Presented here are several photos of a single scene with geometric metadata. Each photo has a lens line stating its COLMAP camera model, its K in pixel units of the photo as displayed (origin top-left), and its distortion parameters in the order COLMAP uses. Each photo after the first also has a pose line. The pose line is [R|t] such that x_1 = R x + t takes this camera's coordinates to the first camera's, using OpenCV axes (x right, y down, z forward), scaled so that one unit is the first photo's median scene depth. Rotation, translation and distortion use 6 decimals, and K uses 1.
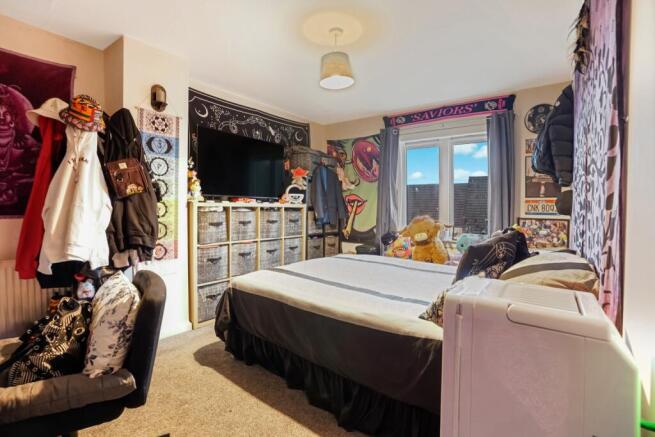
lens RADIAL K [[307.9, 0, 329.6], [0, 307.9, 202.2], [0, 0, 1]] dist [-0.038047, 0.007330]
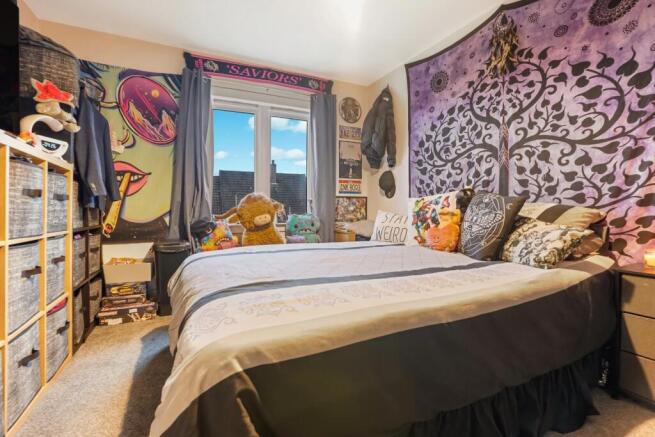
lens RADIAL K [[307.9, 0, 310.3], [0, 307.9, 208.4], [0, 0, 1]] dist [-0.038047, 0.007330]
pose [[0.452524, -0.004724, 0.891740, -0.320646], [0.004578, 0.999985, 0.002974, 0.073991], [-0.891740, 0.002737, 0.452539, 0.473887]]
